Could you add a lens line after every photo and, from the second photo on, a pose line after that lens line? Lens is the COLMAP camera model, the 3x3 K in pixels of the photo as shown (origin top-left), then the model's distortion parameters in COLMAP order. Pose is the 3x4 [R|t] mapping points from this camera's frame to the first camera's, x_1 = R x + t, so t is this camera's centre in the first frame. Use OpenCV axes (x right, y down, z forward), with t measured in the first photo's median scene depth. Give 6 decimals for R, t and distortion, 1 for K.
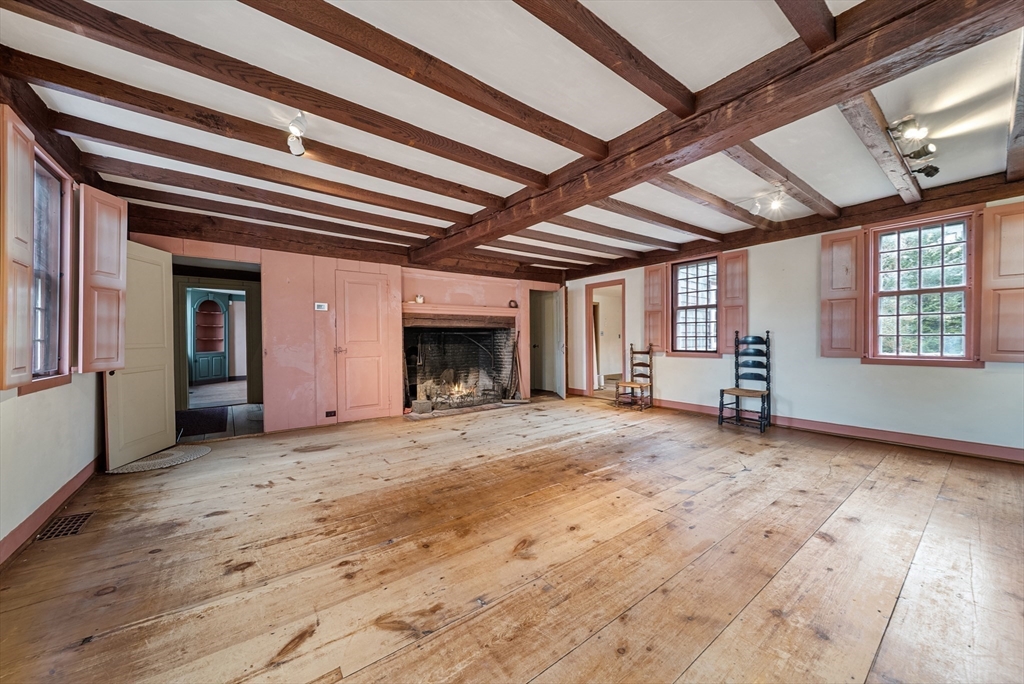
lens RADIAL K [[364.5, 0, 514.8], [0, 364.5, 342.2], [0, 0, 1]] dist [0.000107, -0.001247]
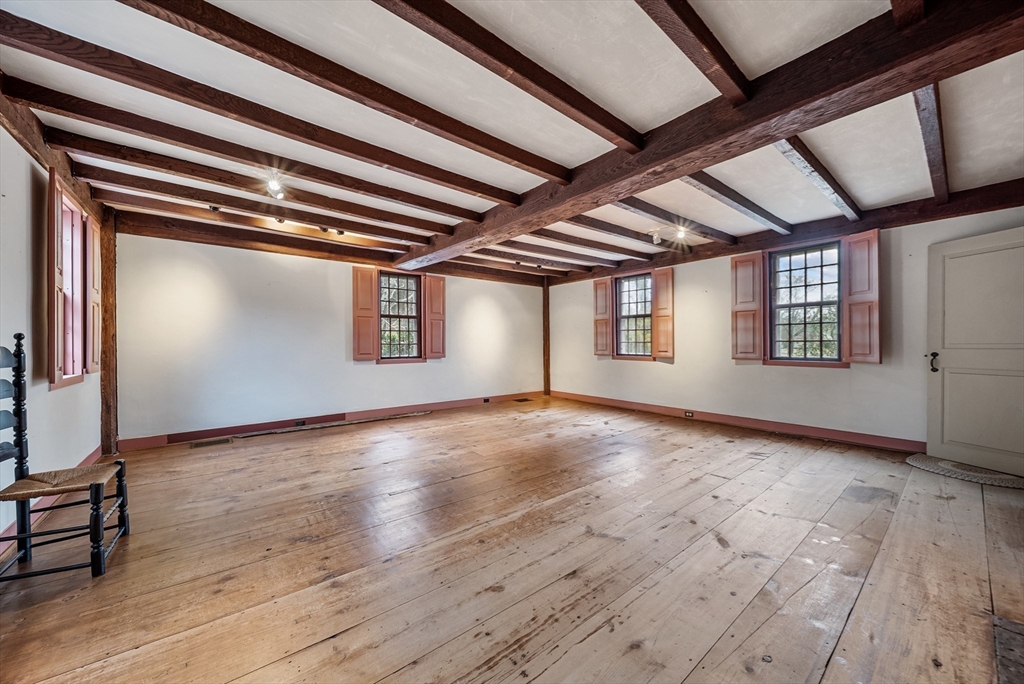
lens RADIAL K [[364.5, 0, 516.4], [0, 364.5, 344.0], [0, 0, 1]] dist [0.000107, -0.001247]
pose [[-0.999097, 0.014170, -0.040043, 0.163334], [0.013653, 0.999820, 0.013164, -0.020042], [0.040223, 0.012605, -0.999111, 1.664790]]
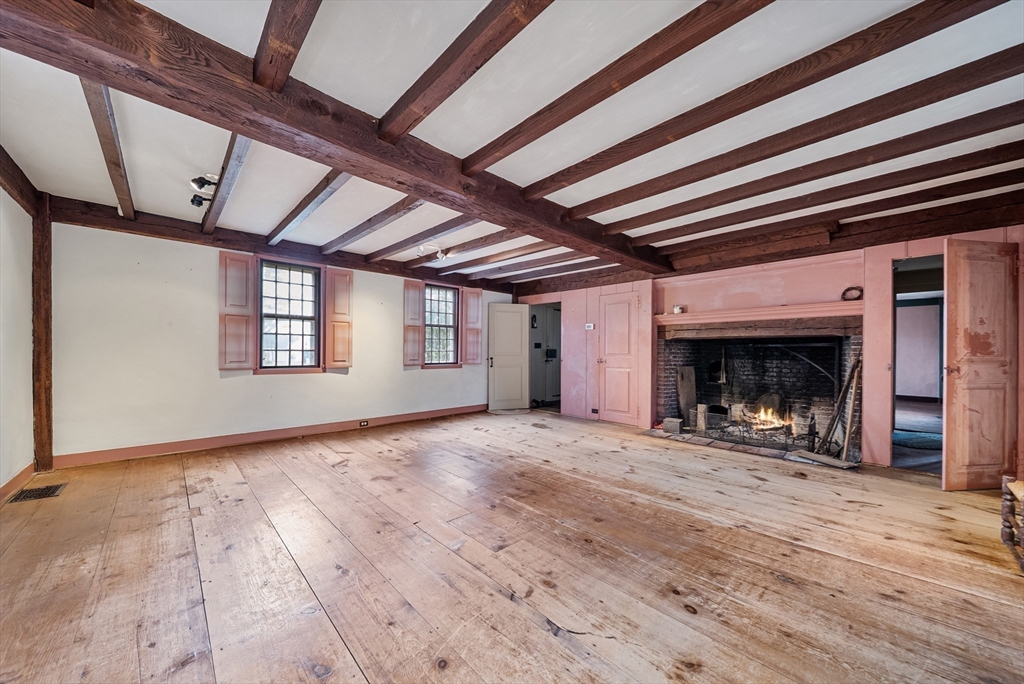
lens RADIAL K [[364.5, 0, 510.9], [0, 364.5, 352.3], [0, 0, 1]] dist [0.000107, -0.001247]
pose [[0.113479, 0.010402, -0.993486, 0.882337], [-0.016337, 0.999830, 0.008602, -0.015372], [0.993406, 0.015255, 0.113630, 0.703132]]
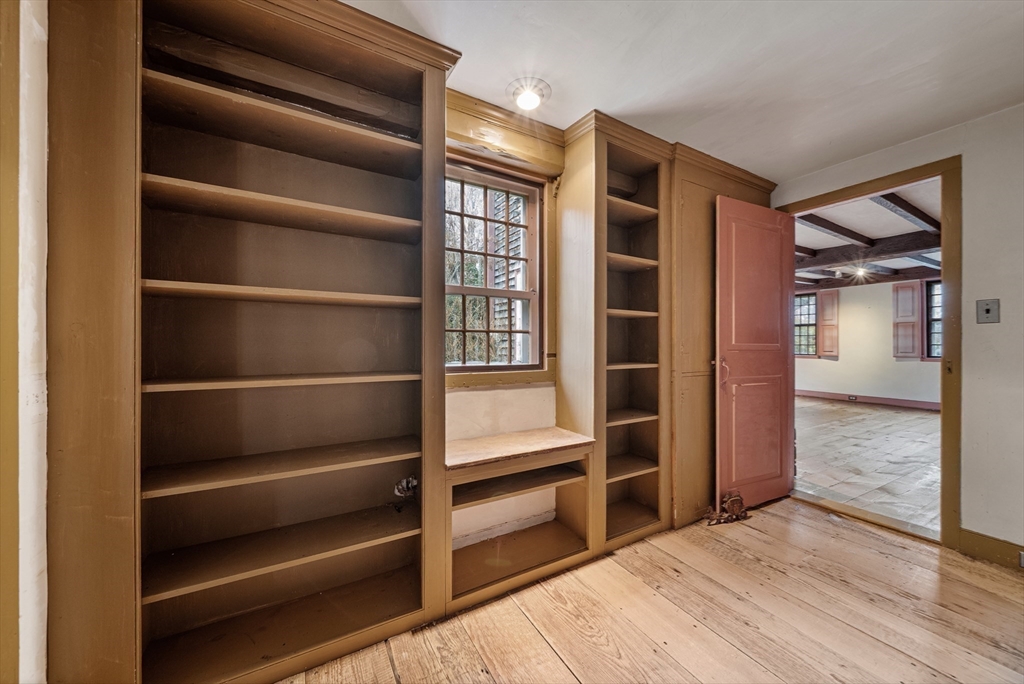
lens RADIAL K [[364.5, 0, 515.7], [0, 364.5, 342.0], [0, 0, 1]] dist [0.000107, -0.001247]
pose [[-0.991469, 0.004658, 0.130256, 0.931478], [0.004417, 0.999988, -0.002142, -0.017658], [-0.130265, -0.001548, -0.991478, 2.398227]]
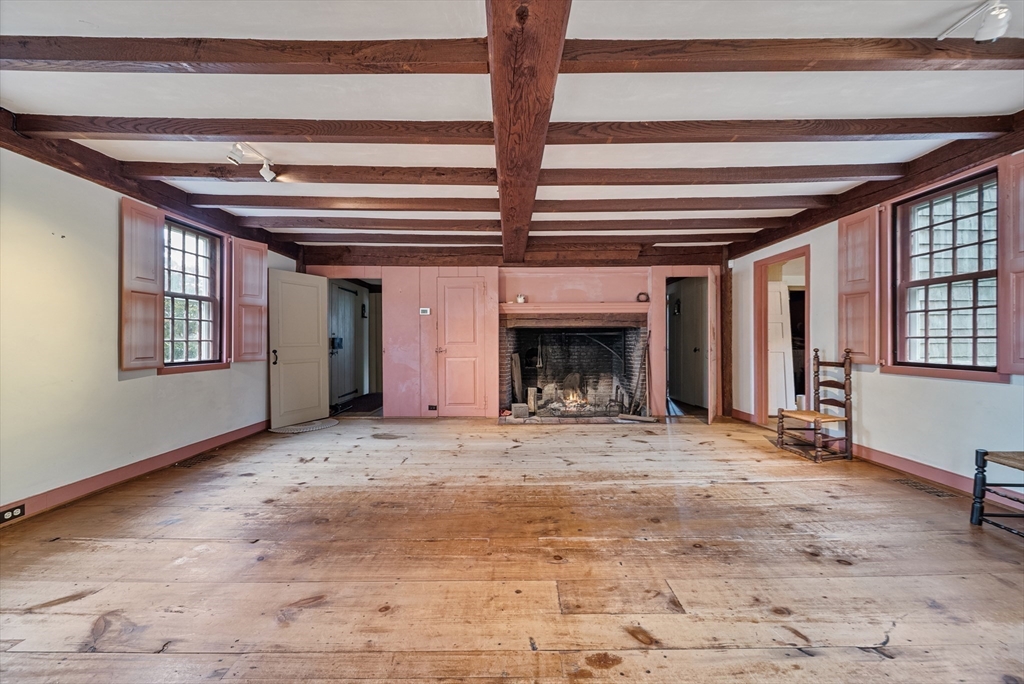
lens RADIAL K [[364.5, 0, 514.6], [0, 364.5, 341.1], [0, 0, 1]] dist [0.000107, -0.001247]
pose [[0.802134, 0.004087, -0.597131, 0.437211], [-0.008254, 0.999957, -0.004244, -0.003259], [0.597088, 0.008333, 0.802133, 0.325625]]
